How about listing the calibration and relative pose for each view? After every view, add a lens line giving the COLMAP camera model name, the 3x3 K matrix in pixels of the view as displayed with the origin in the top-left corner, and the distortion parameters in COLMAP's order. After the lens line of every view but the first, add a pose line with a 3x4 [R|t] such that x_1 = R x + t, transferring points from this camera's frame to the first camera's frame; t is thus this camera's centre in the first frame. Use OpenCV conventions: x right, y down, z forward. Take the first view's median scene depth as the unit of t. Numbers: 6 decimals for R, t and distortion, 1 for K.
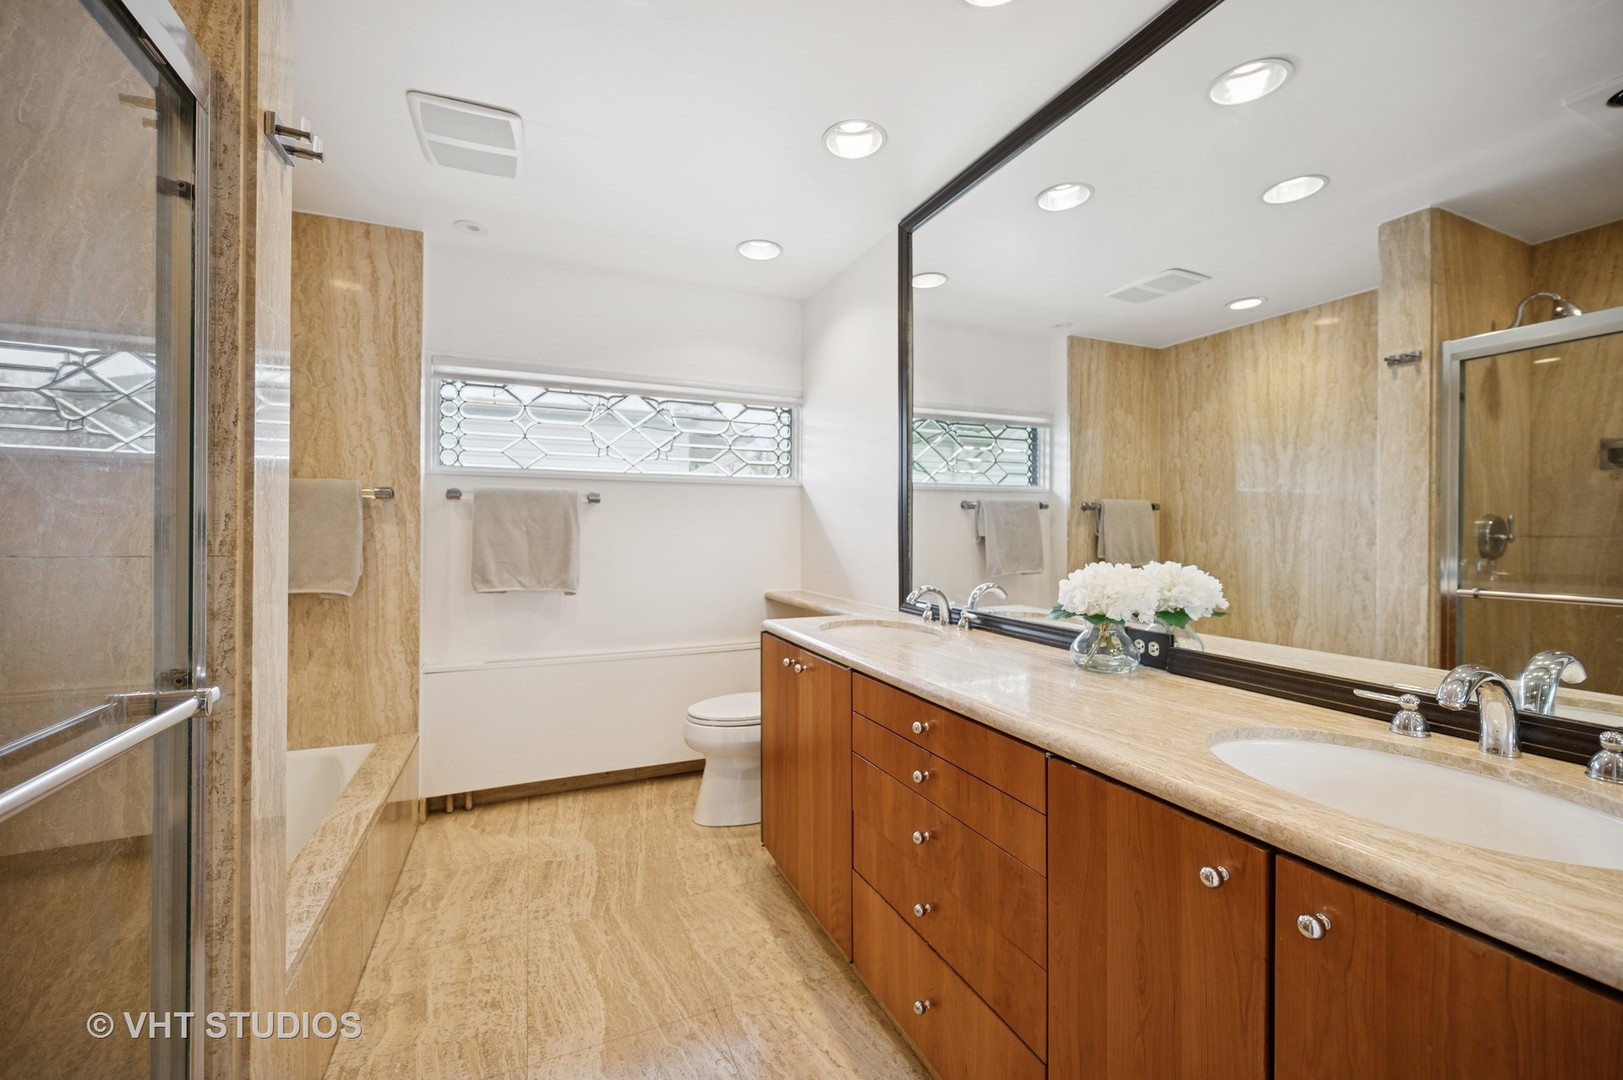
lens RADIAL K [[648.0, 0, 814.2], [0, 648.0, 532.3], [0, 0, 1]] dist [-0.000546, -0.000129]
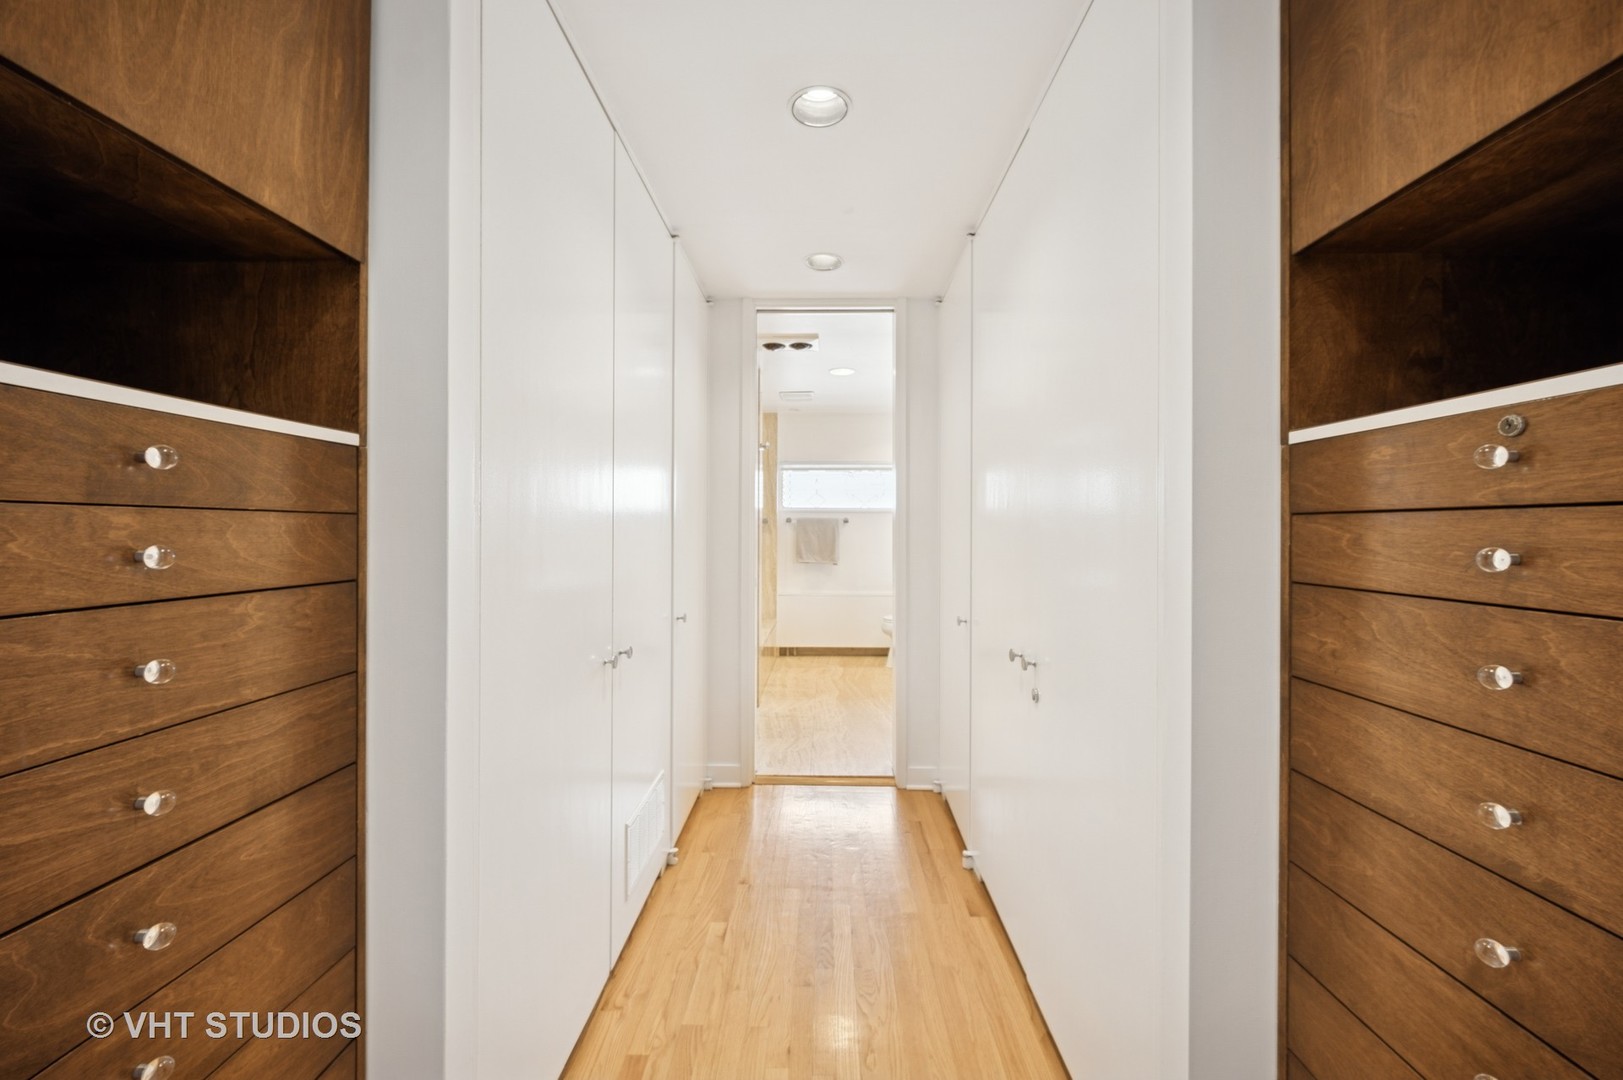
lens RADIAL K [[648.0, 0, 814.2], [0, 648.0, 532.3], [0, 0, 1]] dist [-0.000546, -0.000129]
pose [[0.909733, -0.003715, -0.415177, 0.516692], [0.002530, 0.999991, -0.003406, -0.007515], [0.415186, 0.002048, 0.909734, -1.130187]]
